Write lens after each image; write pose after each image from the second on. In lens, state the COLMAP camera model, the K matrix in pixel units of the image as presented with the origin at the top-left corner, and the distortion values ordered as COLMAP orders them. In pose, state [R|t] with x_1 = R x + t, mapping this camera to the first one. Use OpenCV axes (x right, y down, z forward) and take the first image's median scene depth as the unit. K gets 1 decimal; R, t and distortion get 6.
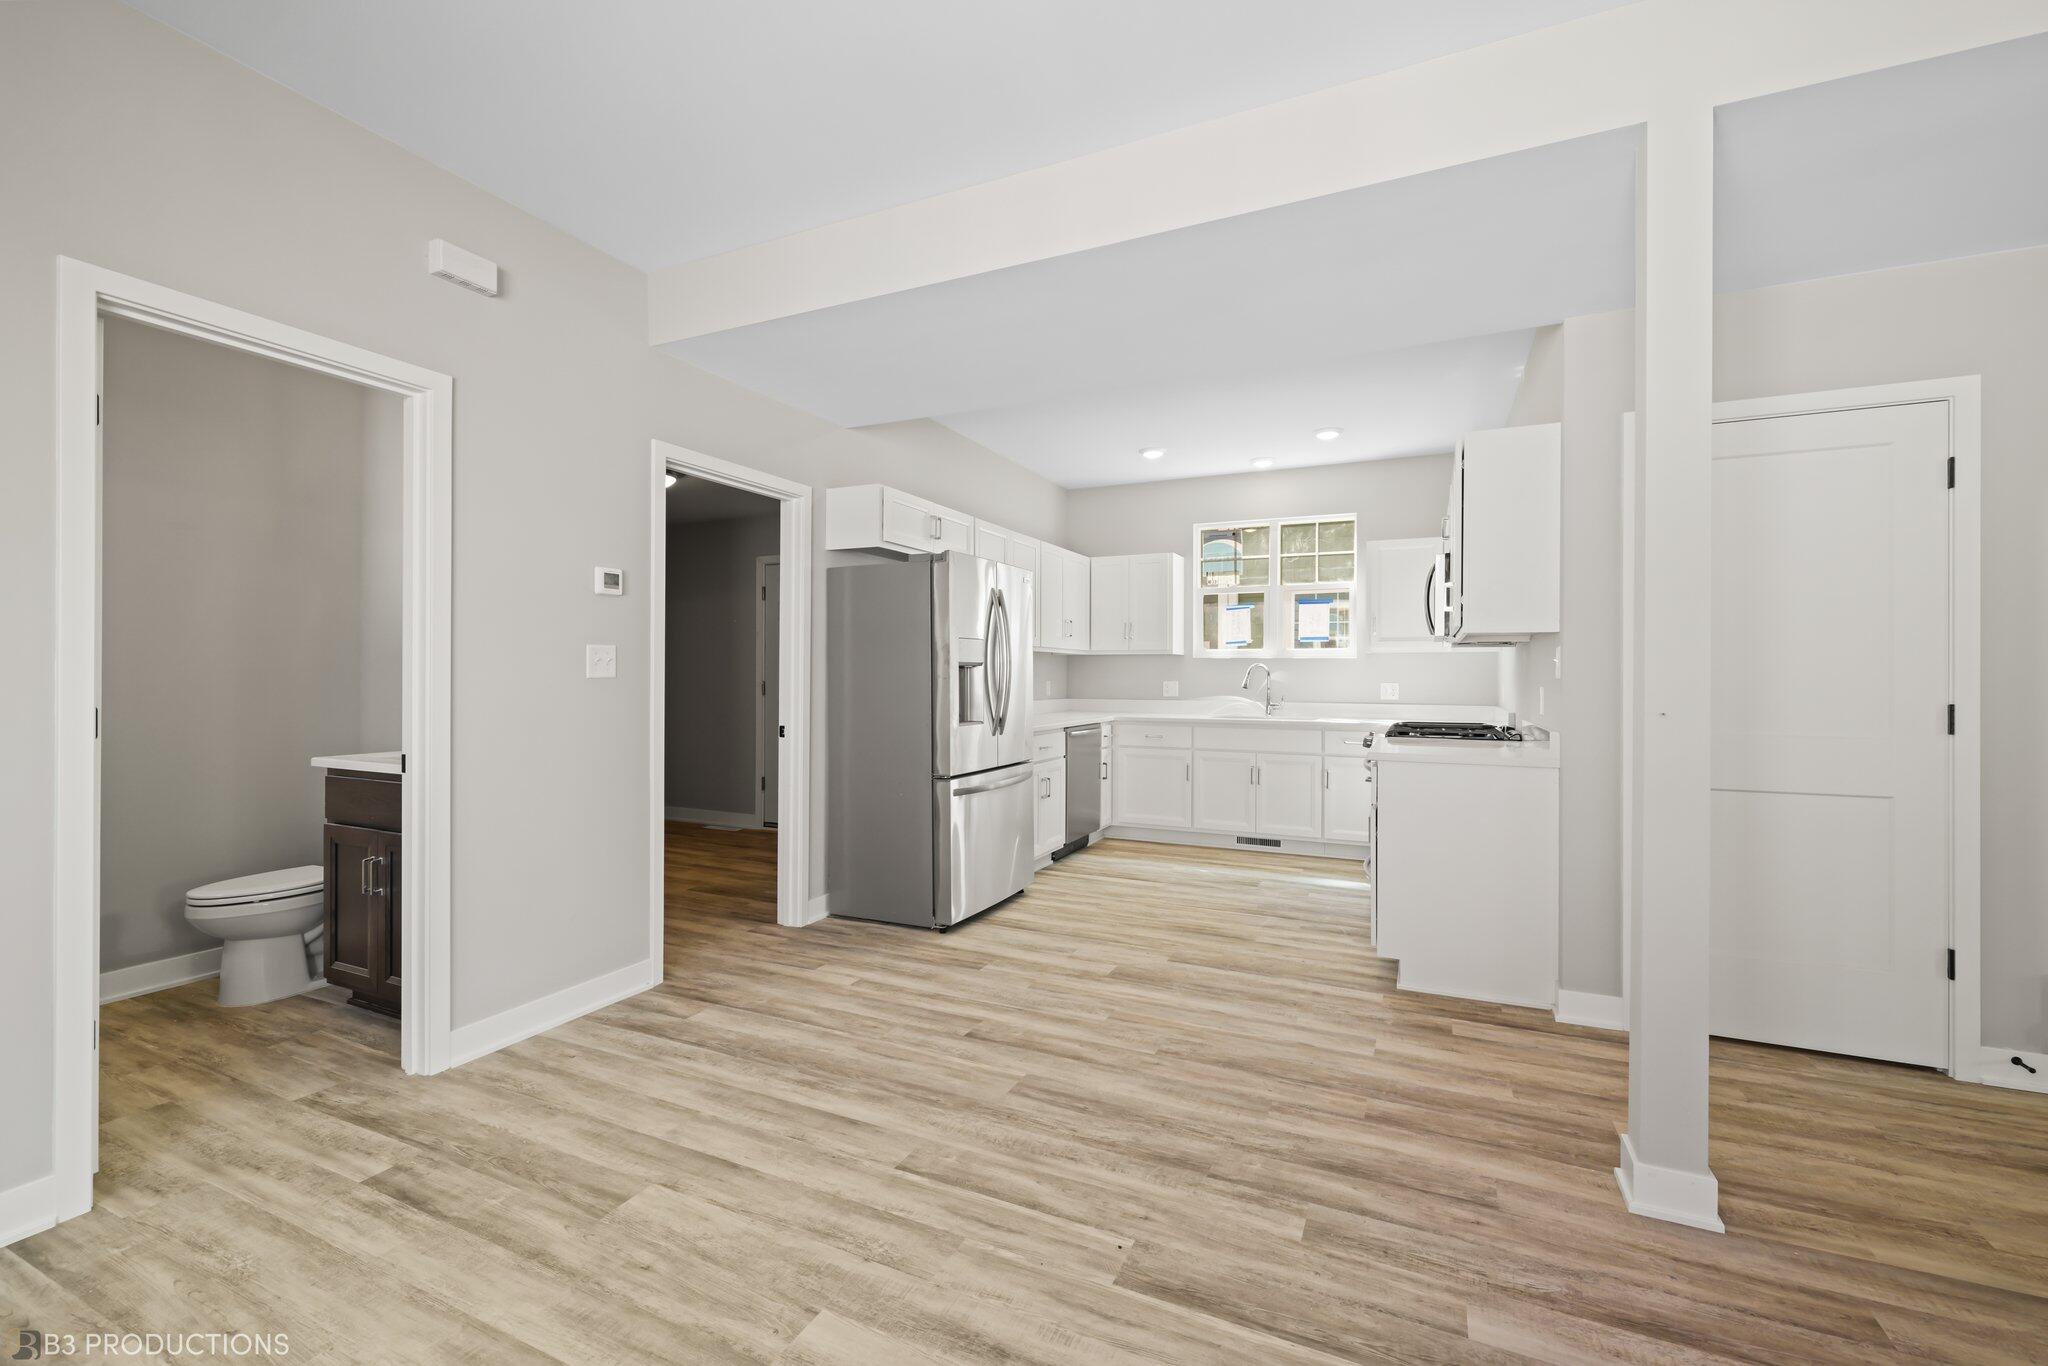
lens RADIAL K [[865.7, 0, 1017.9], [0, 865.7, 682.1], [0, 0, 1]] dist [-0.003742, 0.000981]
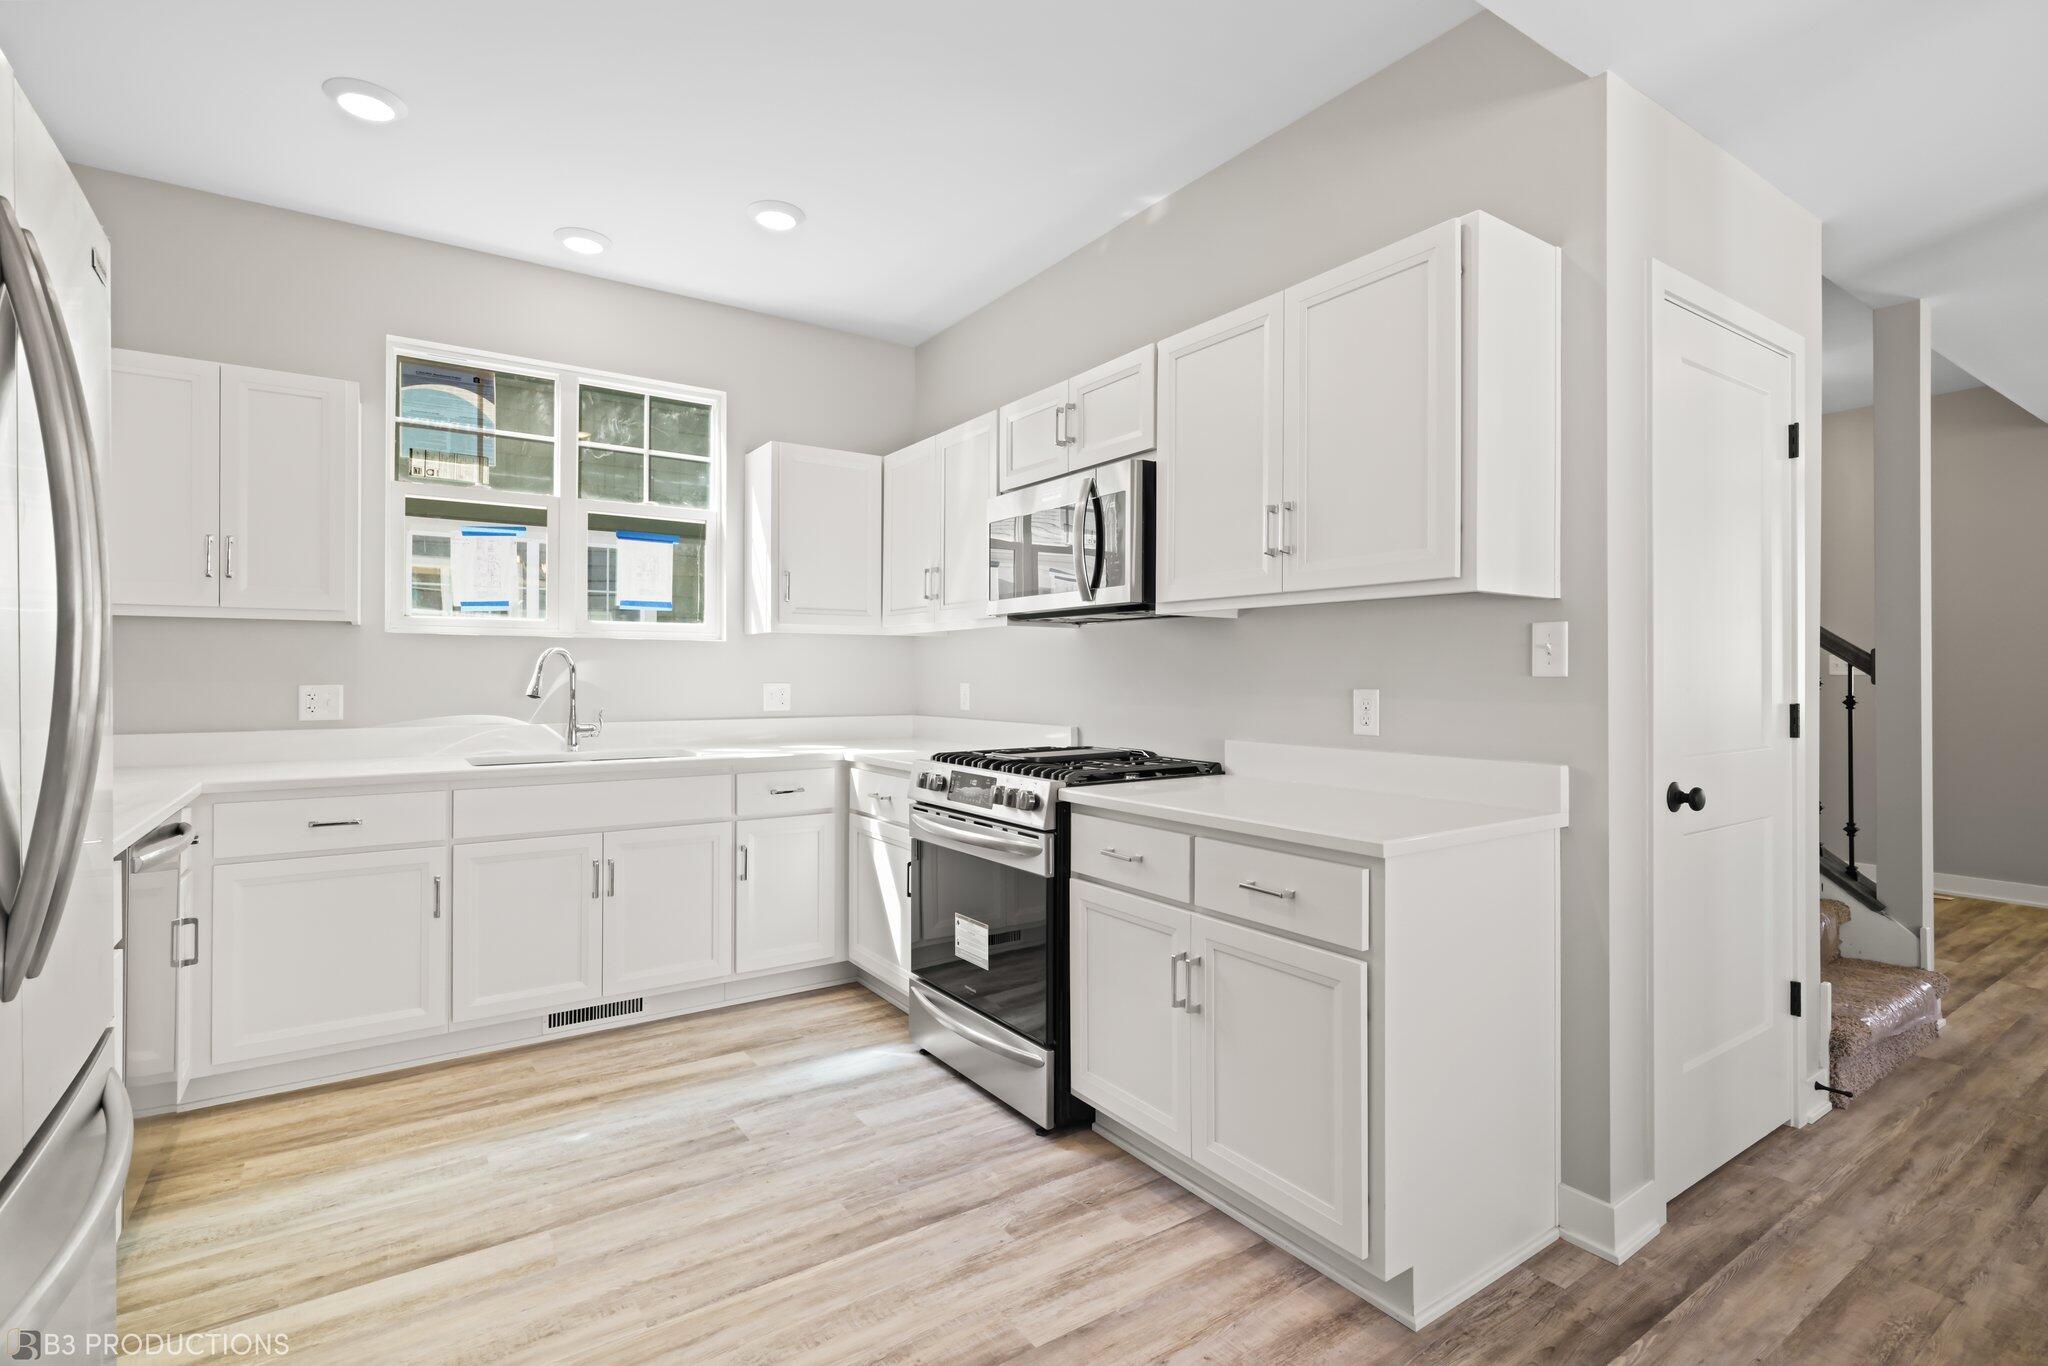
lens RADIAL K [[956.2, 0, 1015.7], [0, 956.2, 669.9], [0, 0, 1]] dist [0.004853, -0.000442]
pose [[0.500408, -0.000598, 0.865790, -0.125427], [0.007998, 0.999960, -0.003932, -0.008013], [-0.865753, 0.008892, 0.500393, 0.923332]]
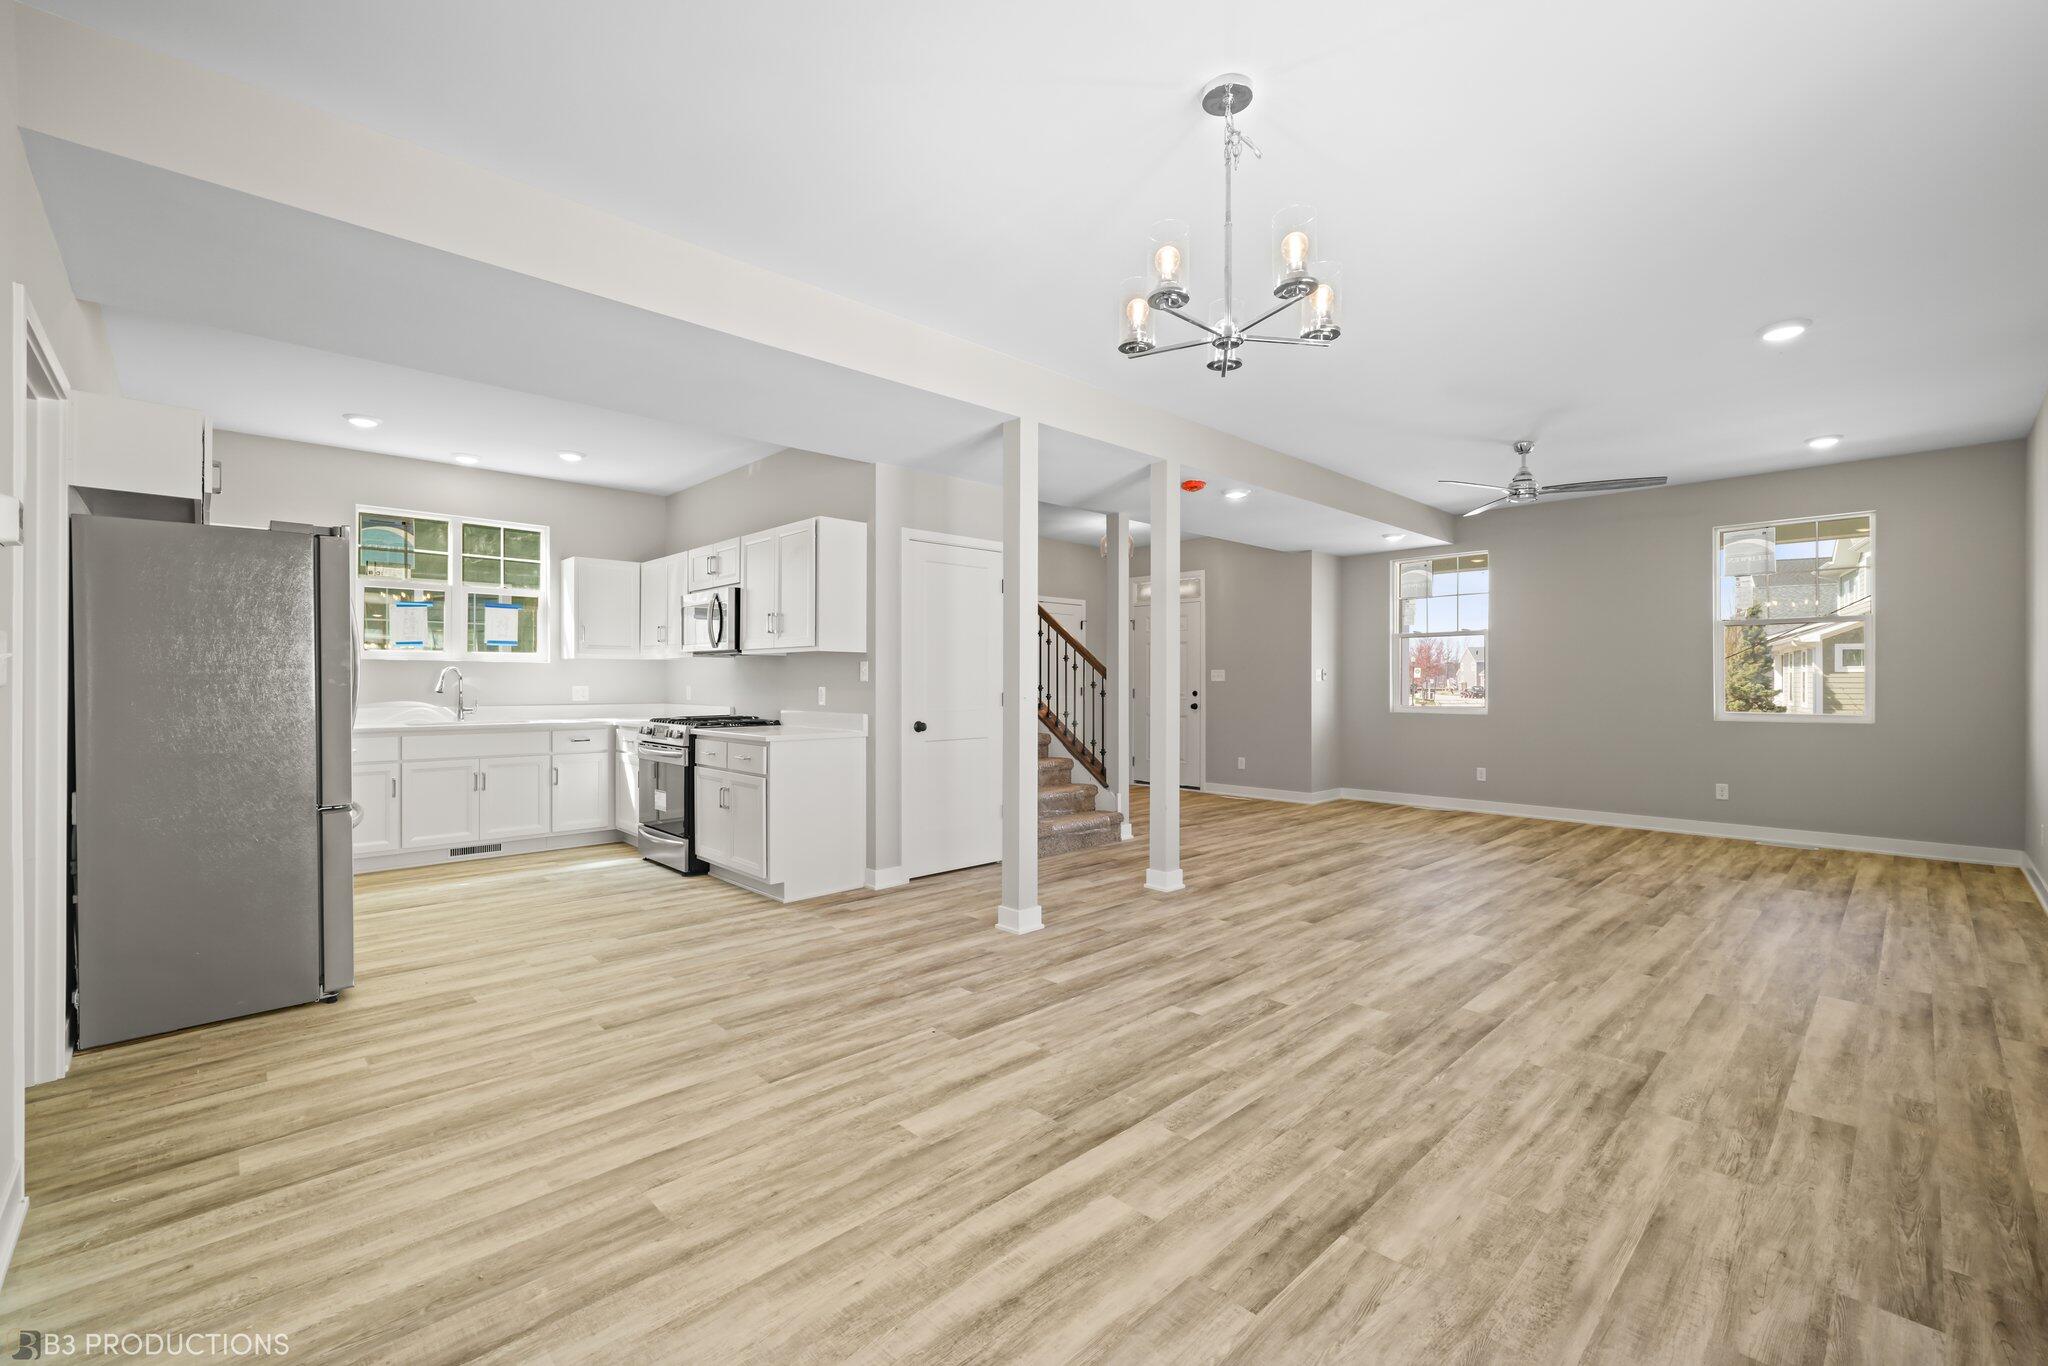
lens RADIAL K [[865.7, 0, 1021.3], [0, 865.7, 687.9], [0, 0, 1]] dist [-0.003742, 0.000981]
pose [[0.349912, -0.010697, 0.936722, -0.734021], [0.006711, 0.999938, 0.008912, -0.003886], [-0.936759, 0.003168, 0.349962, 0.149303]]
